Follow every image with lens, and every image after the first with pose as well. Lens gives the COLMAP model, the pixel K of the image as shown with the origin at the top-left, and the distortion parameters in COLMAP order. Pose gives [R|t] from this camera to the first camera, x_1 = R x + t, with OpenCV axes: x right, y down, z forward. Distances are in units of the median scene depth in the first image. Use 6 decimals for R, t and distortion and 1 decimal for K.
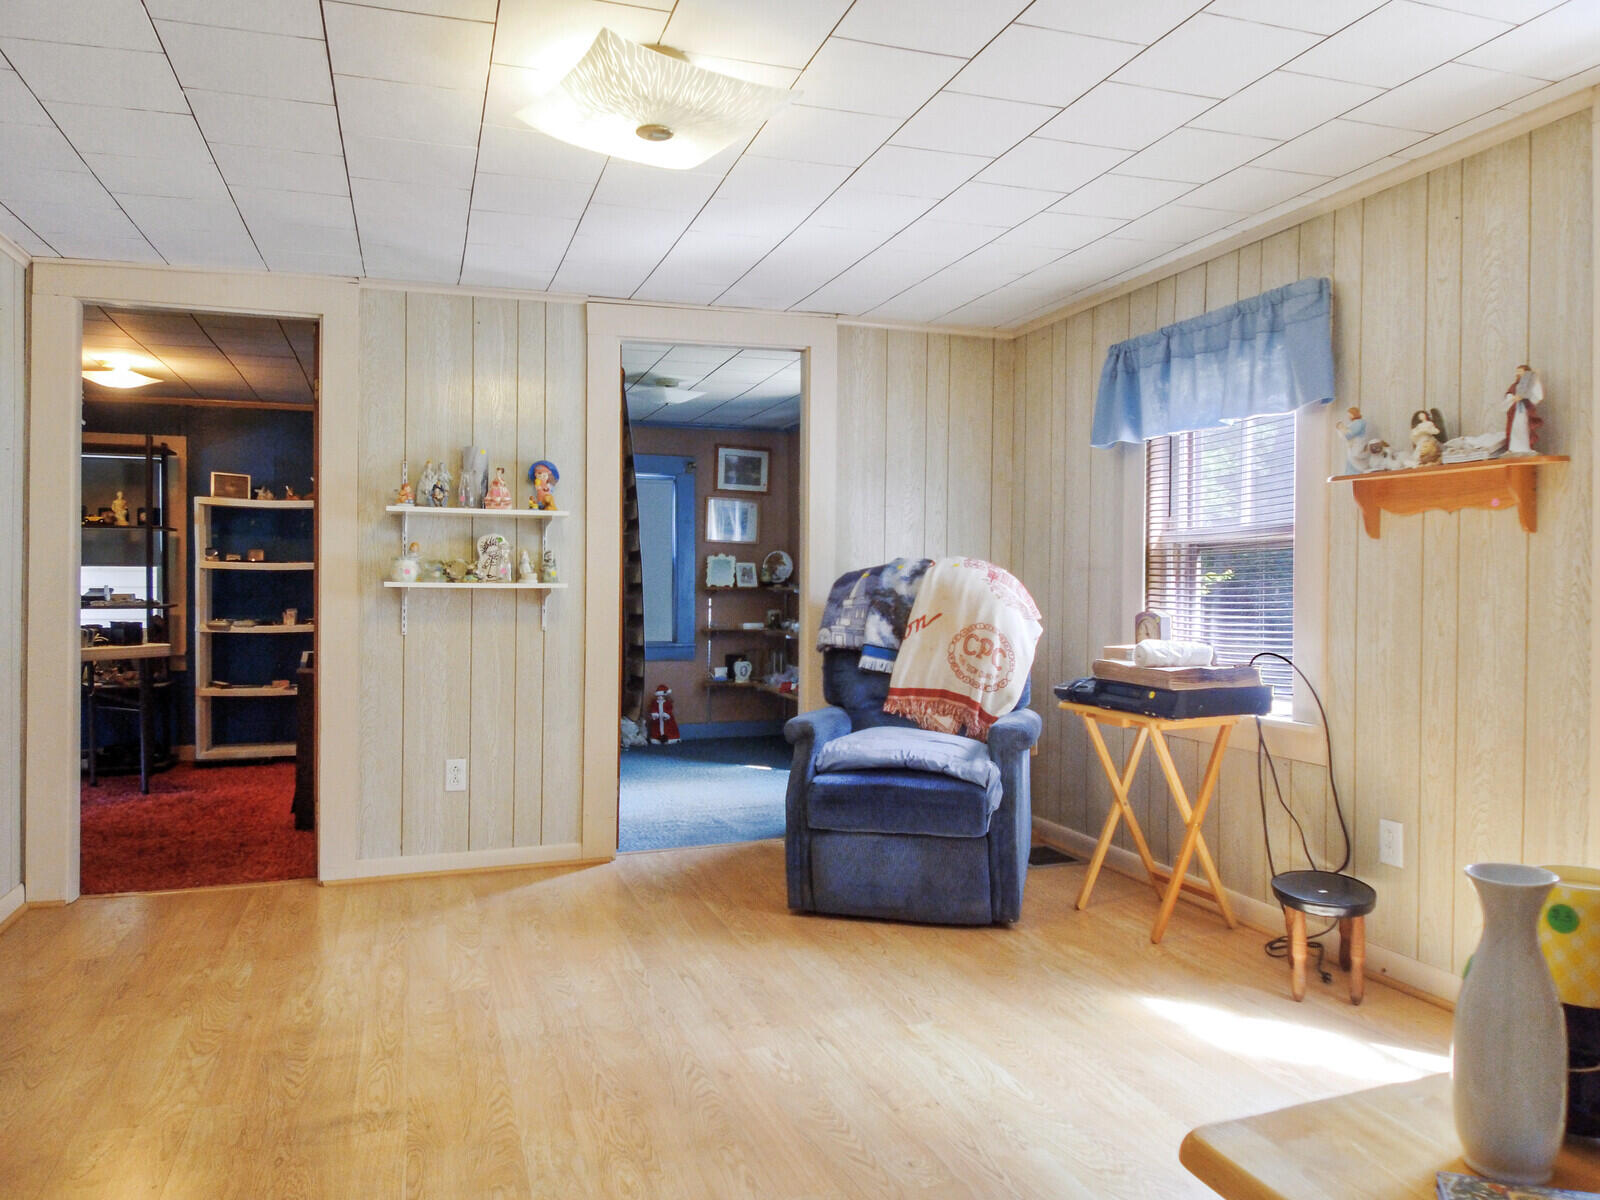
lens RADIAL K [[1132.2, 0, 800.0], [0, 1132.2, 600.0], [0, 0, 1]] dist [0.064726, -0.091875]
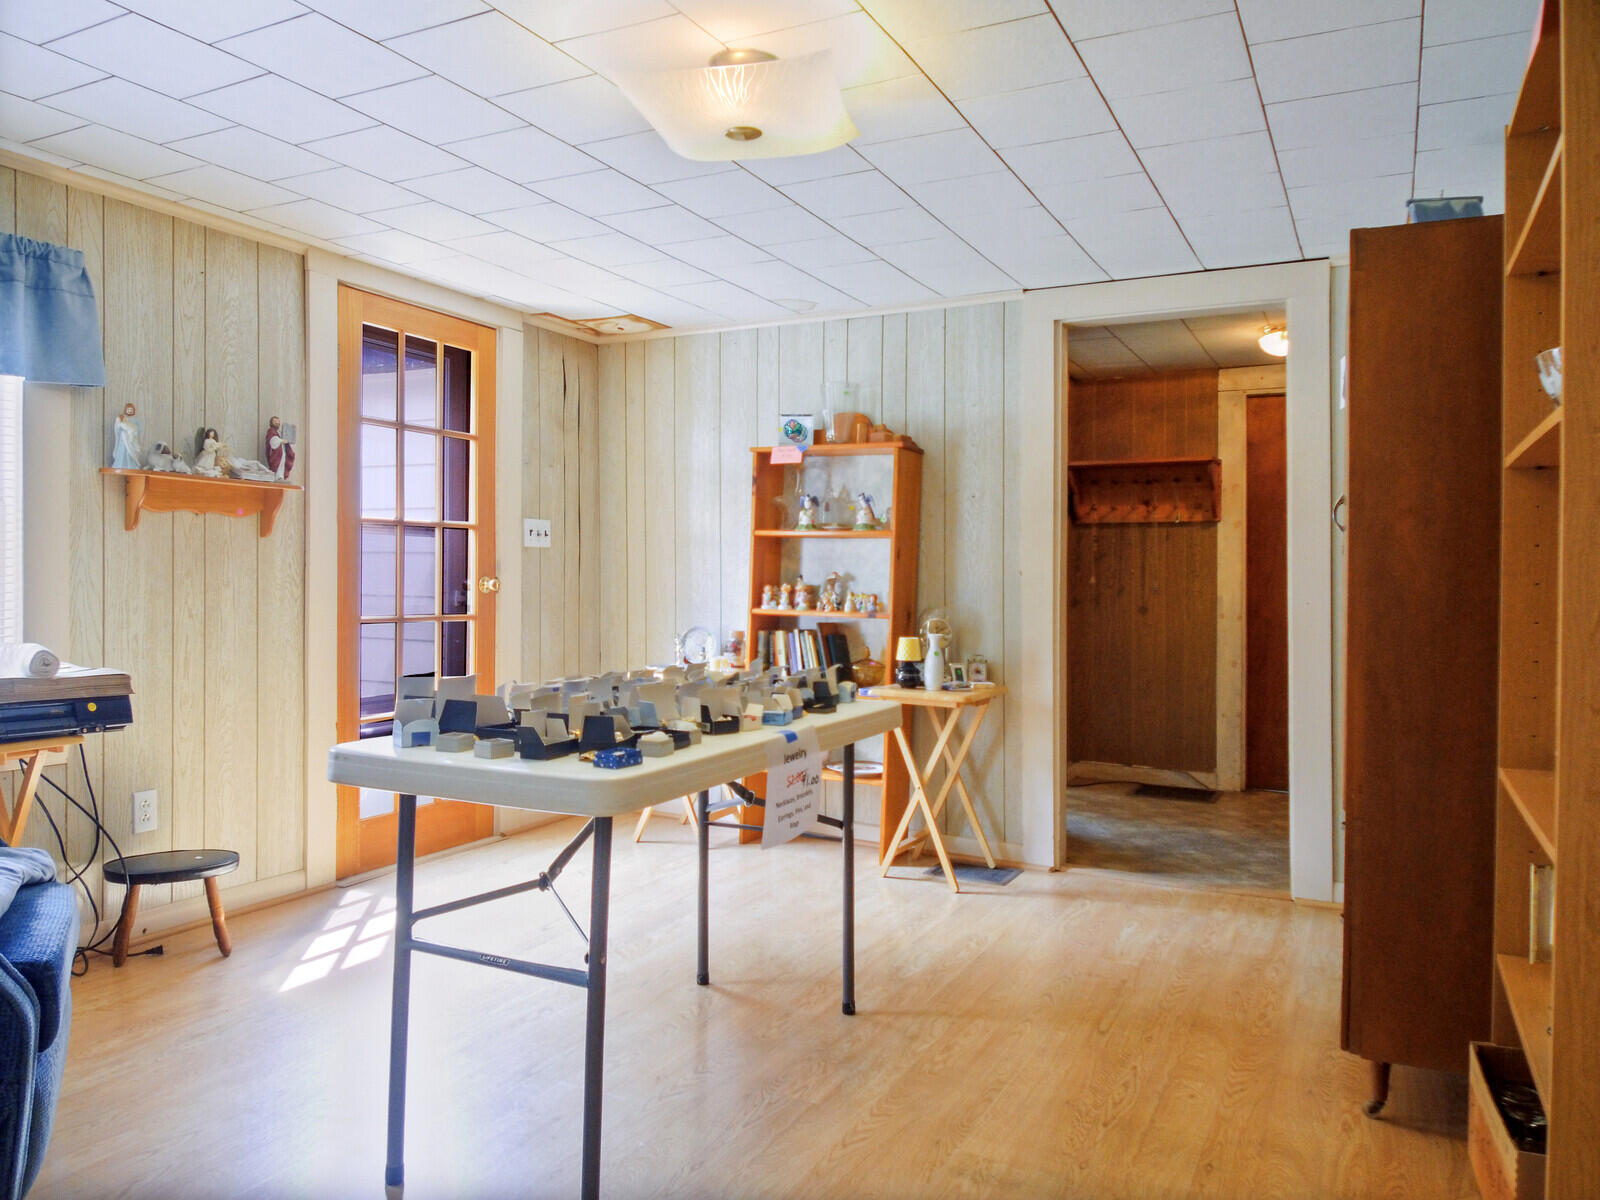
lens RADIAL K [[1136.5, 0, 794.3], [0, 1136.5, 592.3], [0, 0, 1]] dist [0.083939, -0.143306]
pose [[-0.694829, -0.014233, 0.719034, -0.769450], [0.000913, 0.999786, 0.020673, -0.020257], [-0.719175, 0.015020, -0.694667, 1.448134]]
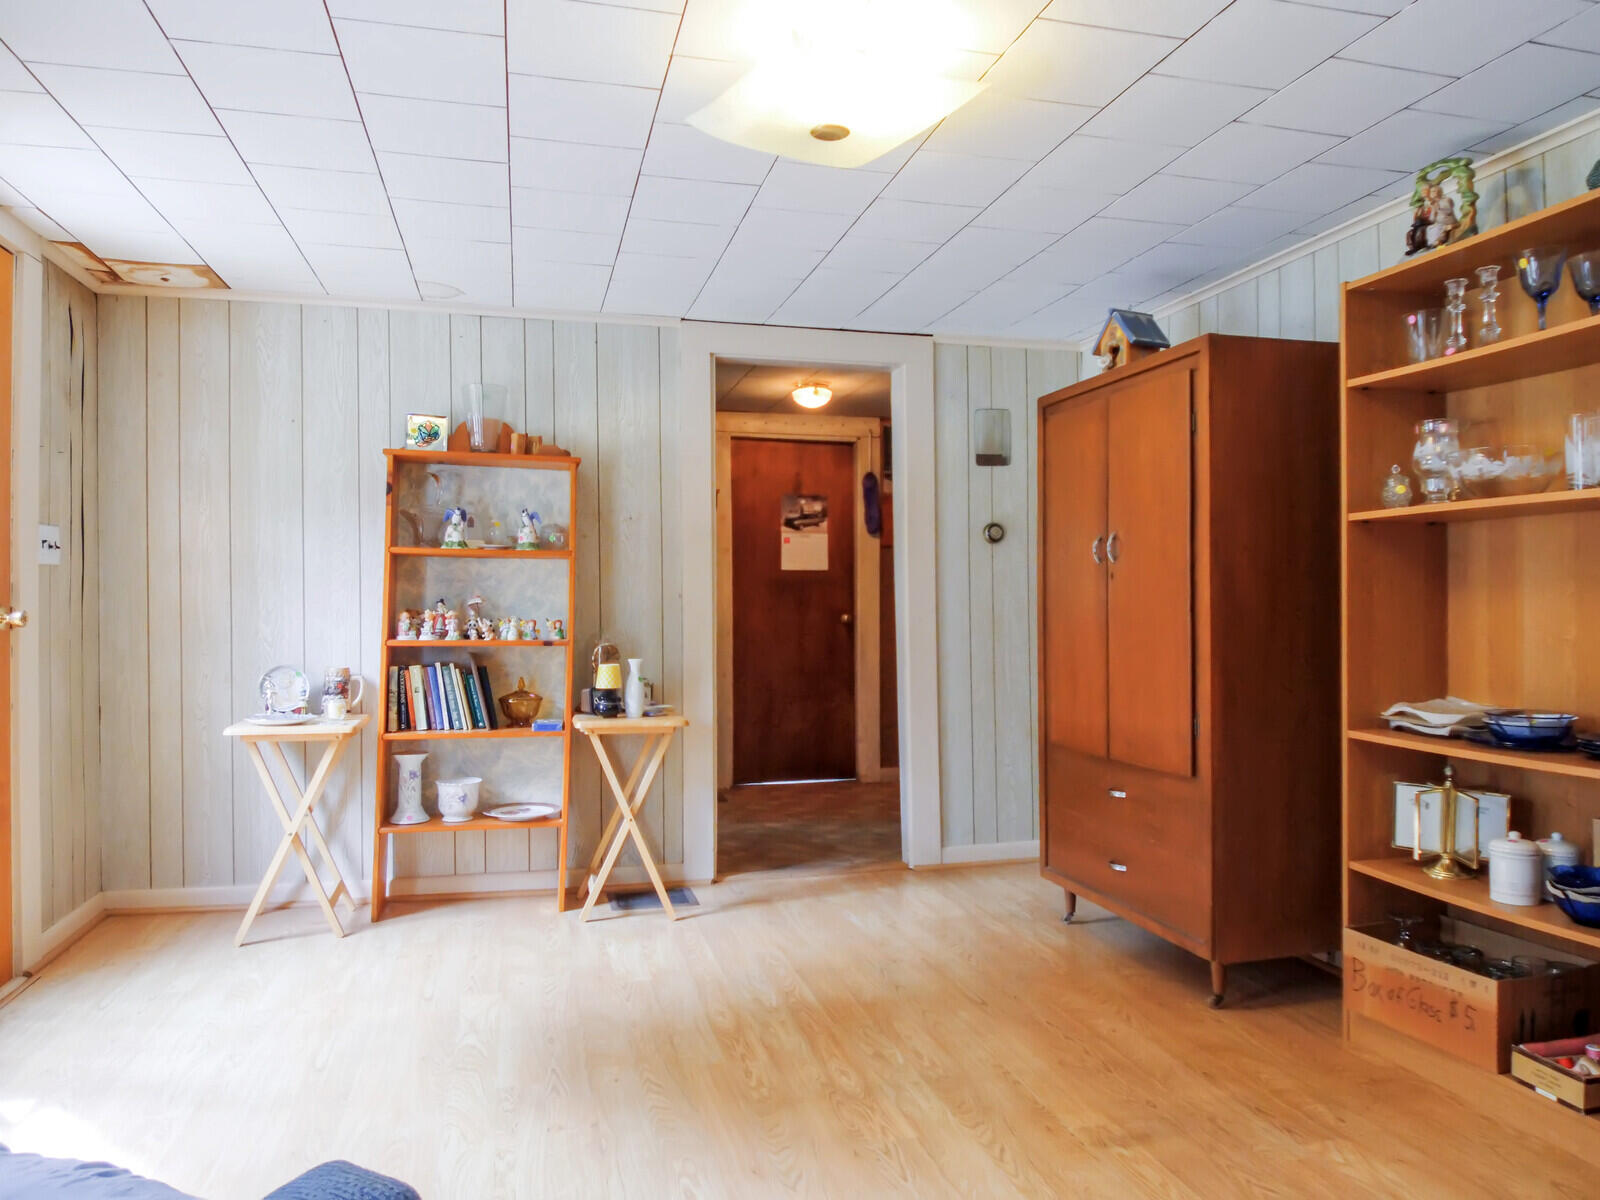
lens RADIAL K [[1108.7, 0, 800.0], [0, 1108.7, 600.0], [0, 0, 1]] dist [0.067708, -0.134328]
pose [[-0.996709, 0.002957, 0.081010, -0.151721], [0.003891, 0.999928, 0.011370, -0.025007], [-0.080970, 0.011648, -0.996648, 1.667113]]
